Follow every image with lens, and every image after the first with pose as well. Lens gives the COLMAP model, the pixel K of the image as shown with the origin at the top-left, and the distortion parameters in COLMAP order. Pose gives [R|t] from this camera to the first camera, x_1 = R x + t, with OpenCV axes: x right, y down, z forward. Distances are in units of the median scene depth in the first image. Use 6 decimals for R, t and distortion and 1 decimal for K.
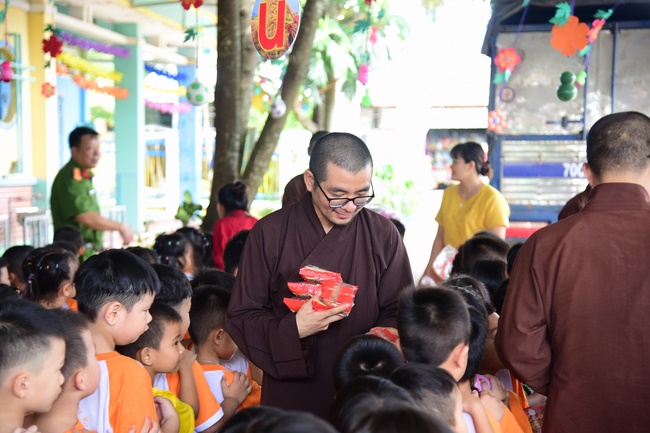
lens RADIAL K [[1285.3, 0, 325.0], [0, 1285.3, 216.5], [0, 0, 1]] dist [0.546938, 0.182469]
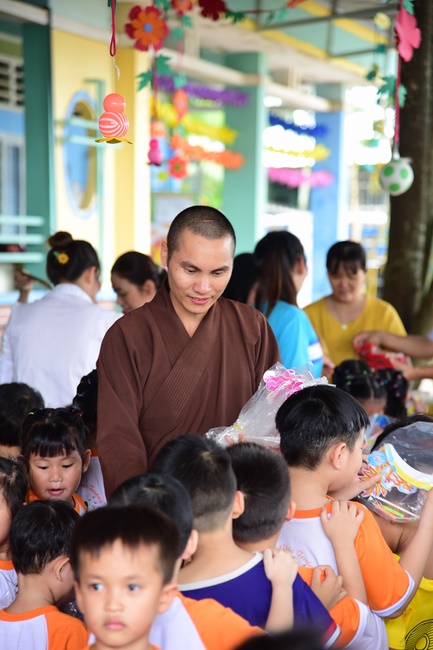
lens RADIAL K [[2204.5, 0, 216.5], [0, 2204.5, 325.0], [0, 0, 1]] dist [1.087289, -0.046907]
pose [[0.990425, 0.005591, -0.137936, -0.010089], [-0.007215, 0.999910, -0.011274, 0.001290], [0.137861, 0.012161, 0.990377, -0.105335]]
